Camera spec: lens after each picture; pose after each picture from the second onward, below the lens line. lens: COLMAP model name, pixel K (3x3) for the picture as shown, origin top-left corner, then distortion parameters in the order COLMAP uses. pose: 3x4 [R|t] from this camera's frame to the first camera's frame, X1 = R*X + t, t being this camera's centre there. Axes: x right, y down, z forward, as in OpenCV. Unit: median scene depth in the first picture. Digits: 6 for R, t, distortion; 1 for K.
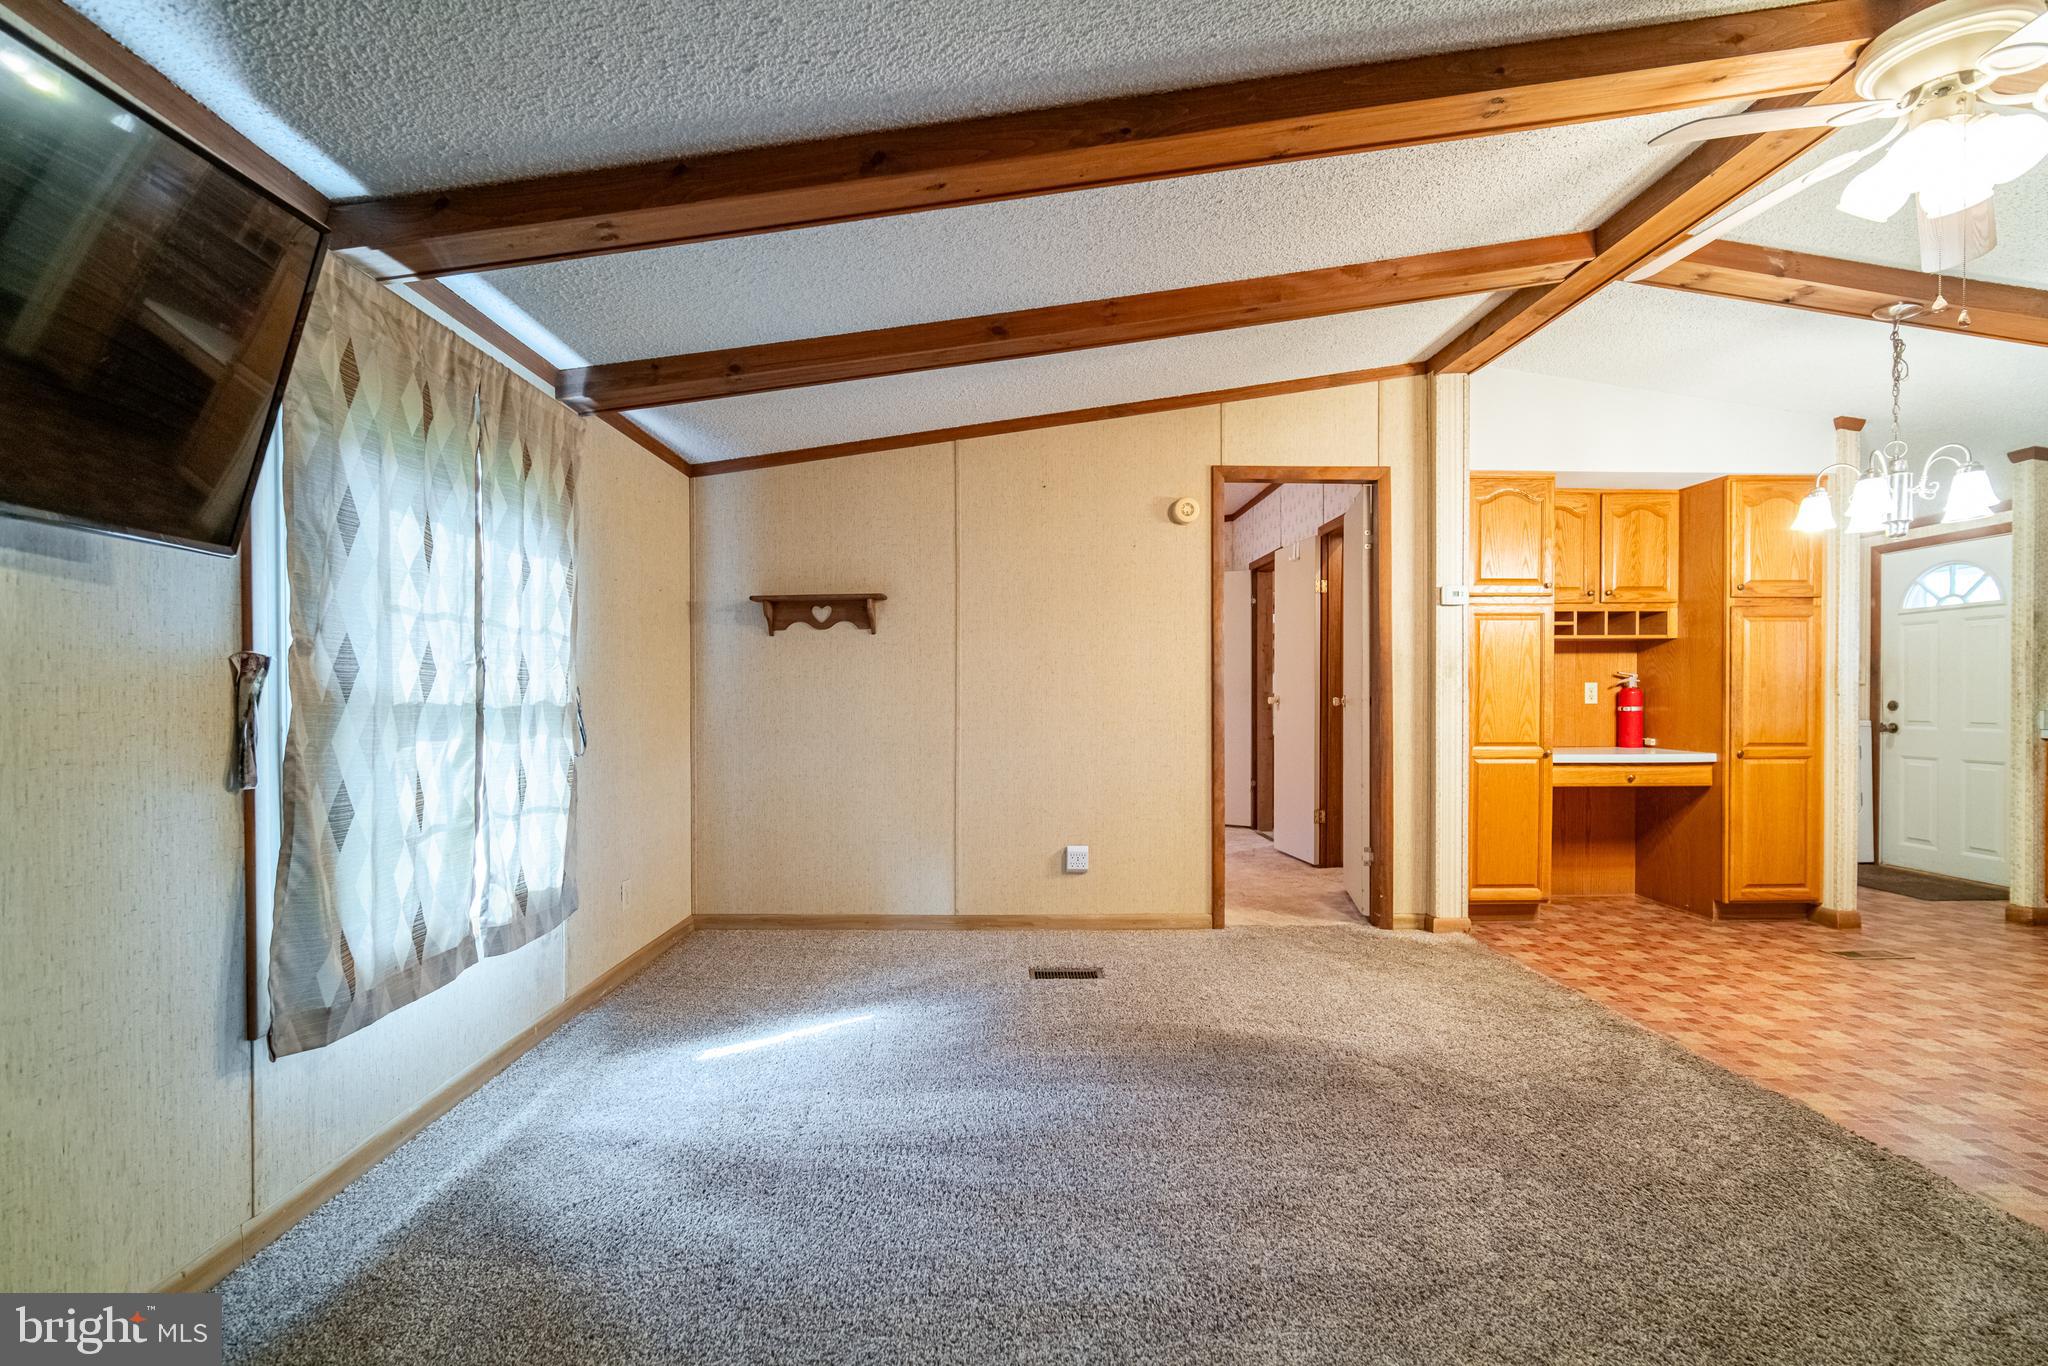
lens RADIAL K [[893.4, 0, 1022.9], [0, 893.4, 701.8], [0, 0, 1]] dist [-0.014341, 0.004878]
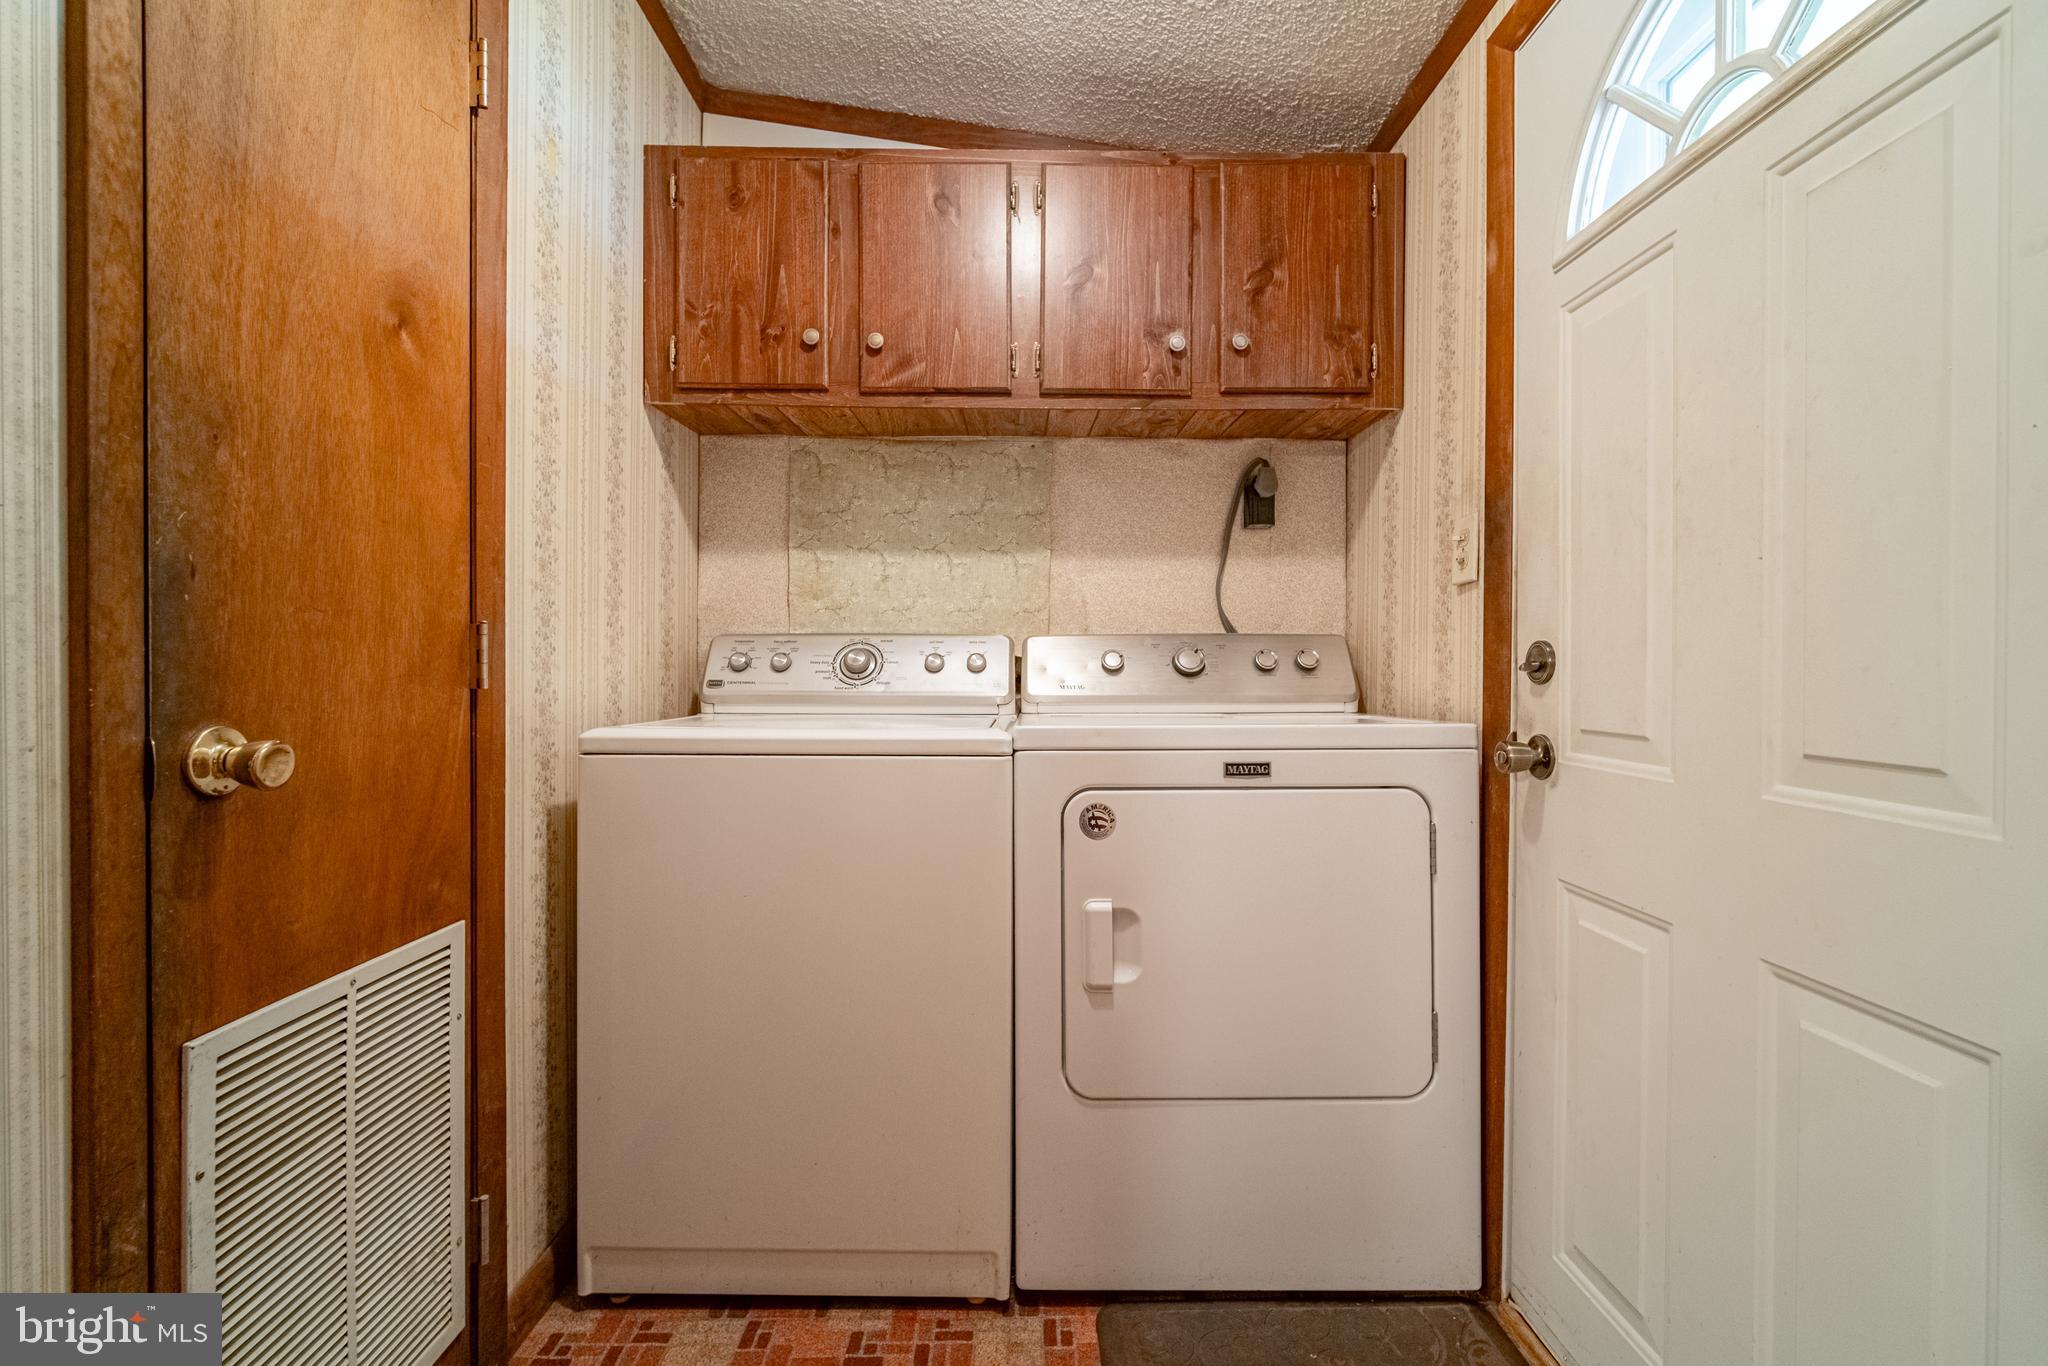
lens RADIAL K [[898.1, 0, 1036.8], [0, 898.1, 670.8], [0, 0, 1]] dist [-0.008140, 0.000110]
pose [[0.999903, 0.003698, 0.013433, 1.136028], [-0.003728, 0.999991, 0.002163, 0.008872], [-0.013425, -0.002213, 0.999907, 1.023686]]
